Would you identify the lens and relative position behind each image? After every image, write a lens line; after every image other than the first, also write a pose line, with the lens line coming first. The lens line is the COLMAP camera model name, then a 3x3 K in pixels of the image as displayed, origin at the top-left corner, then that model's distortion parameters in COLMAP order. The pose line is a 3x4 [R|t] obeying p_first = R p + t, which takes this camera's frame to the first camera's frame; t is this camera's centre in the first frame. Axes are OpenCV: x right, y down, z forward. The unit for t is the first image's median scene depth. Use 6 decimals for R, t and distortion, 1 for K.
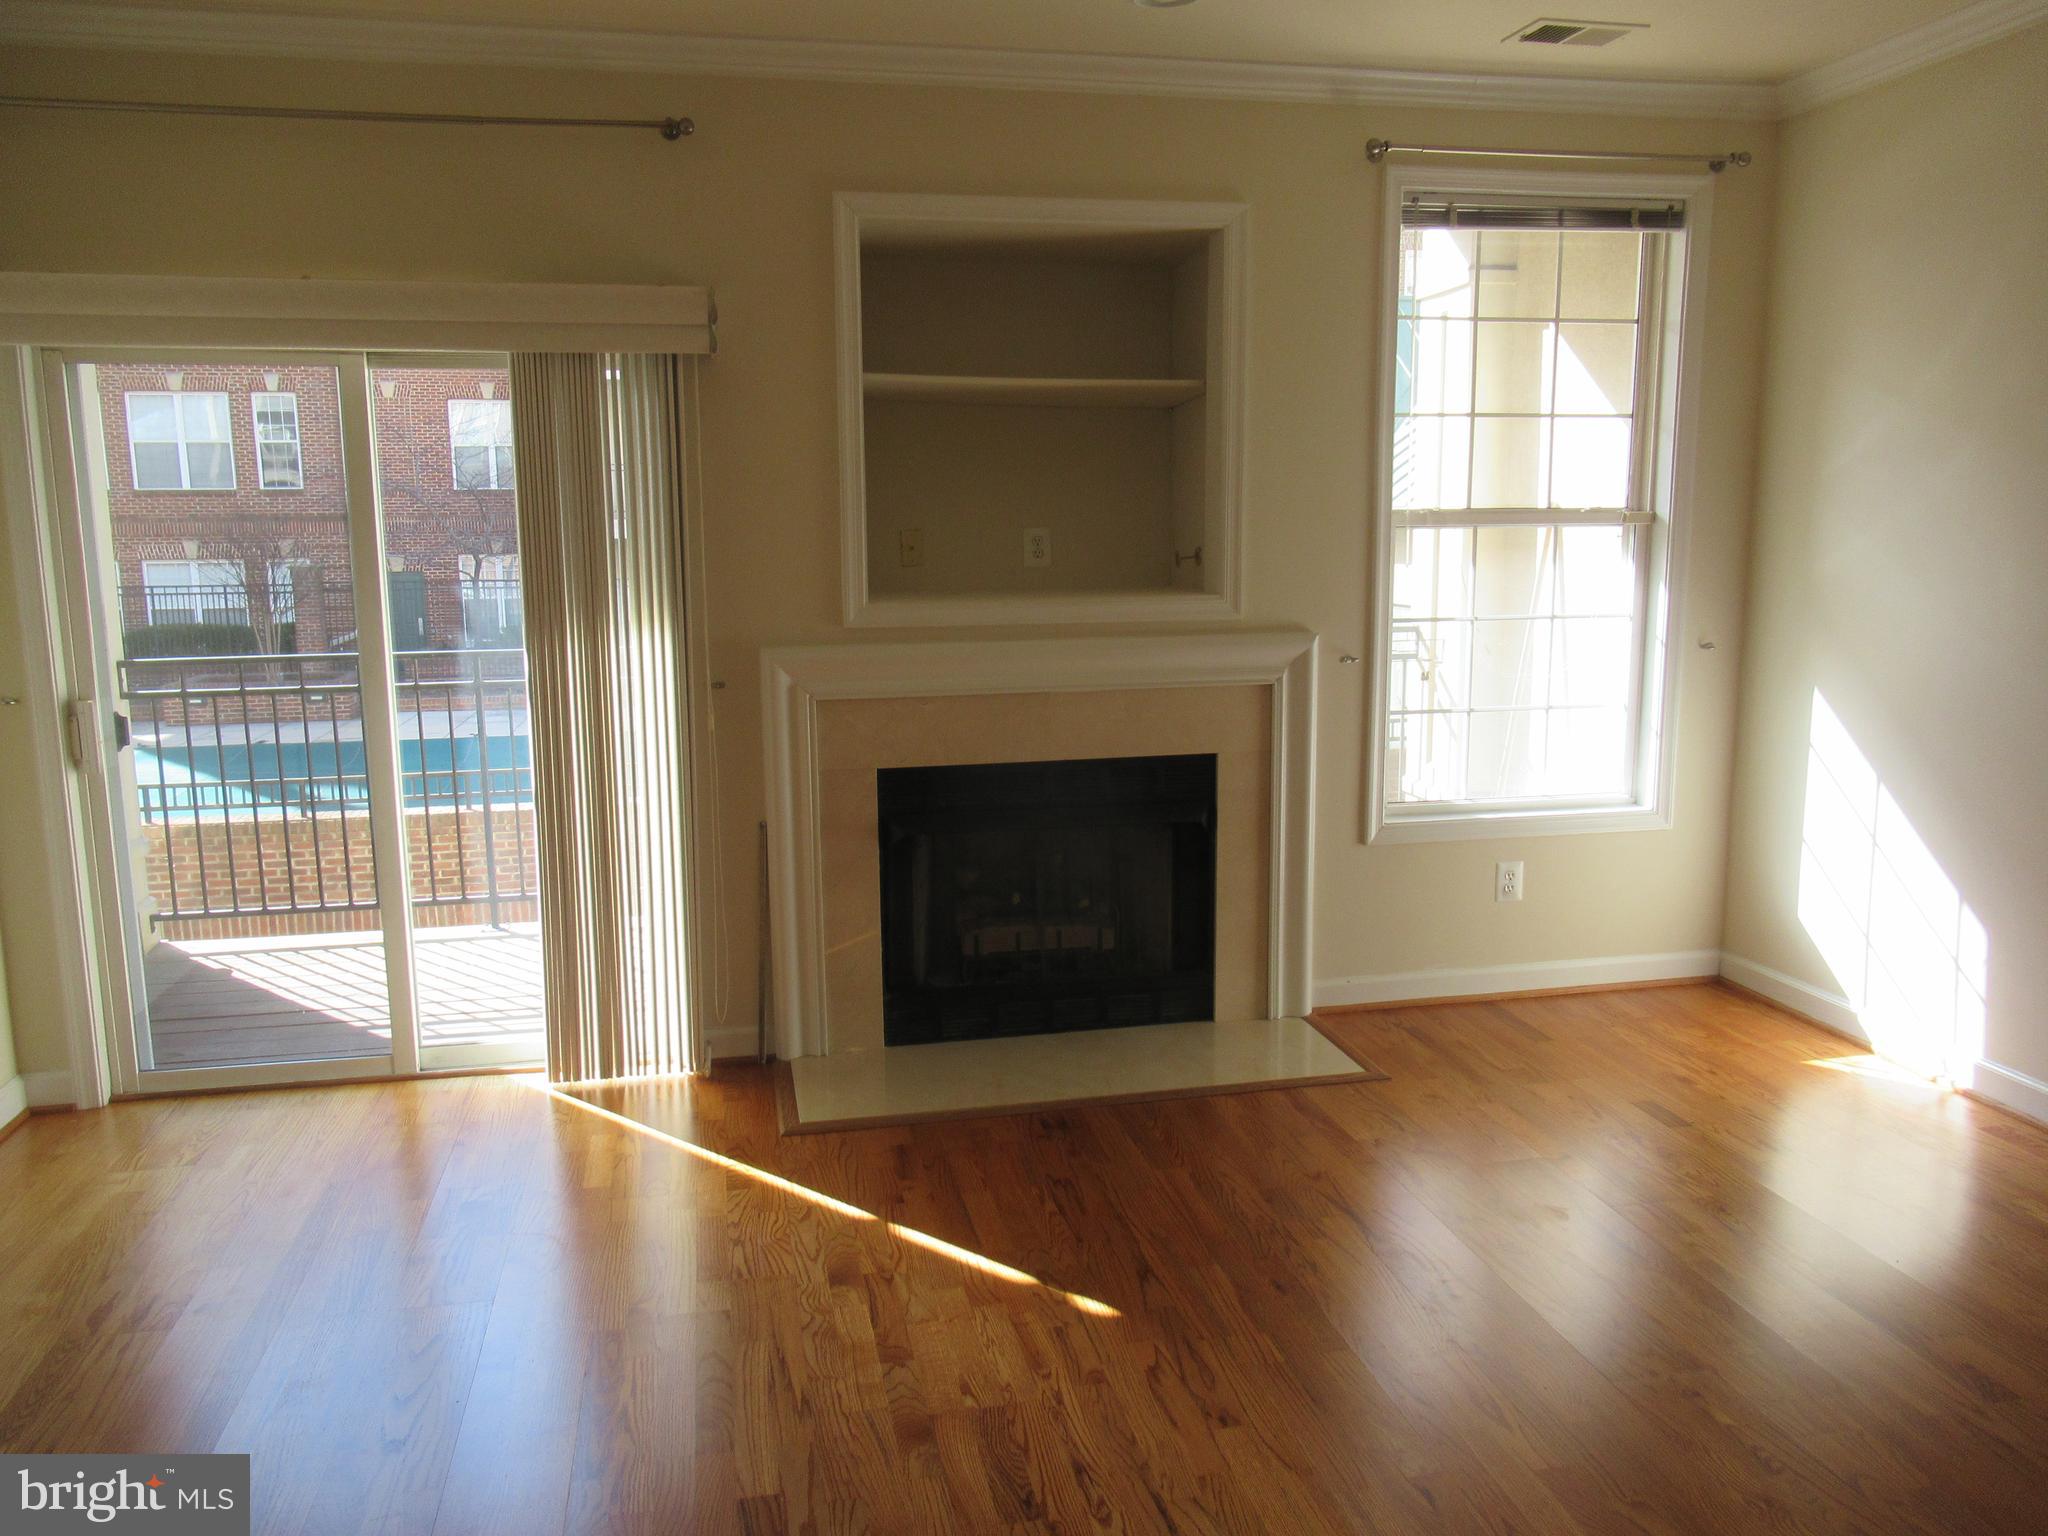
lens RADIAL K [[1526.1, 0, 1019.4], [0, 1526.1, 766.0], [0, 0, 1]] dist [-0.002710, -0.002205]
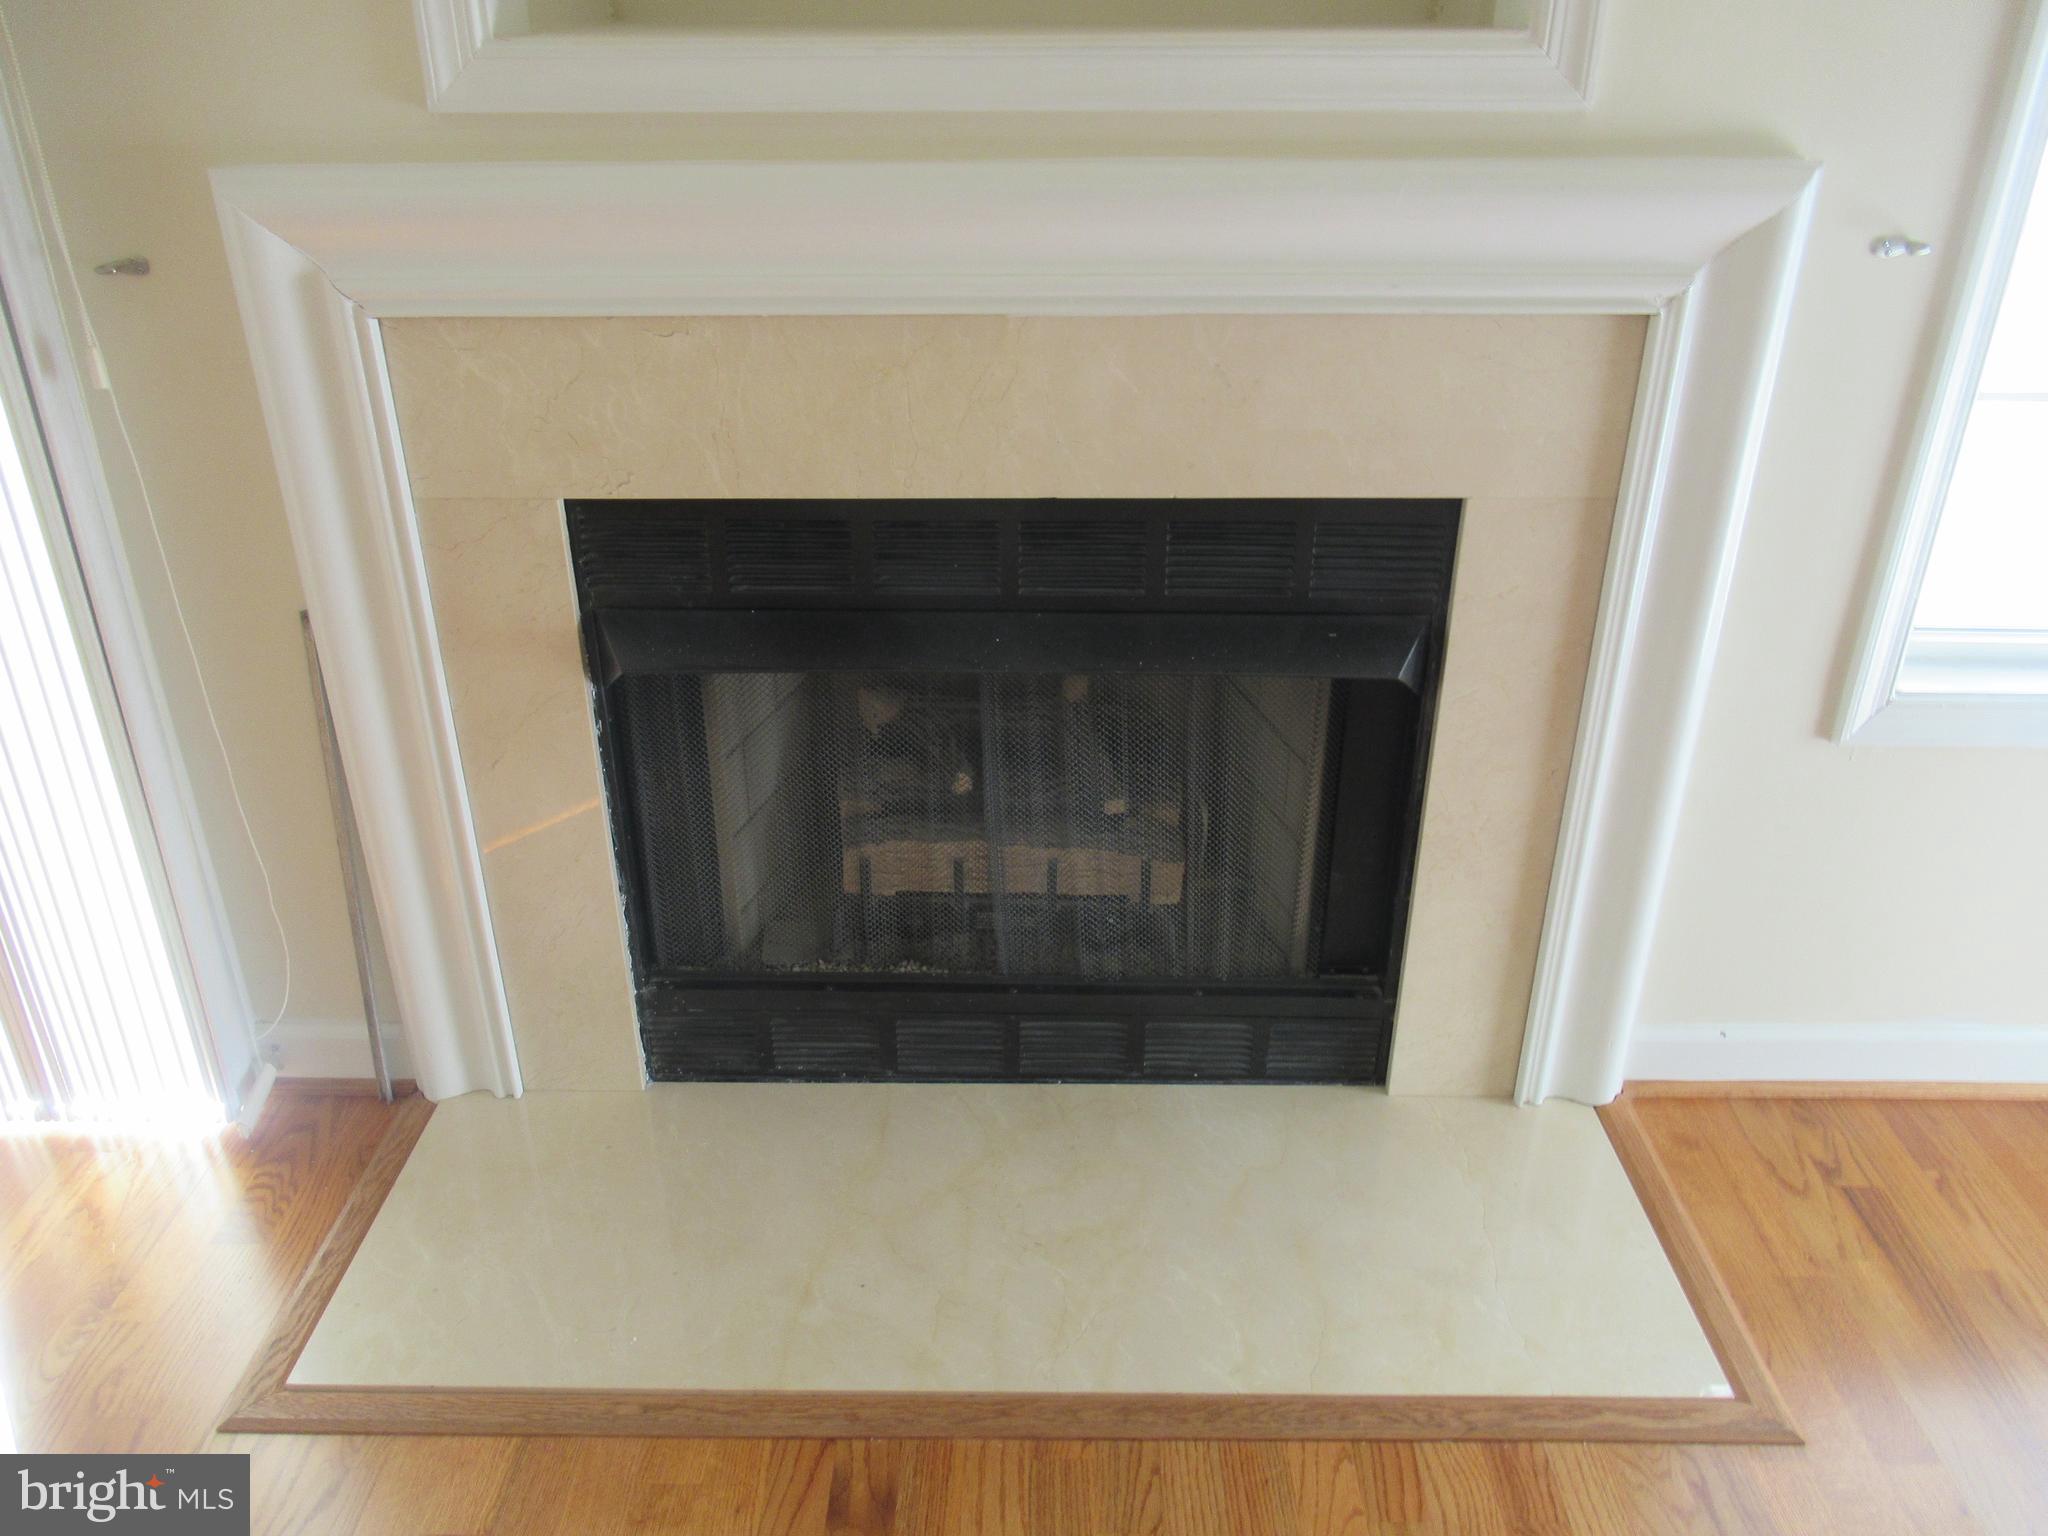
lens RADIAL K [[1526.1, 0, 1019.4], [0, 1526.1, 766.0], [0, 0, 1]] dist [-0.002710, -0.002205]
pose [[0.976300, 0.103800, -0.189907, 0.101155], [-0.040881, 0.950132, 0.309156, -0.057320], [0.212527, -0.294066, 0.931857, 0.611488]]
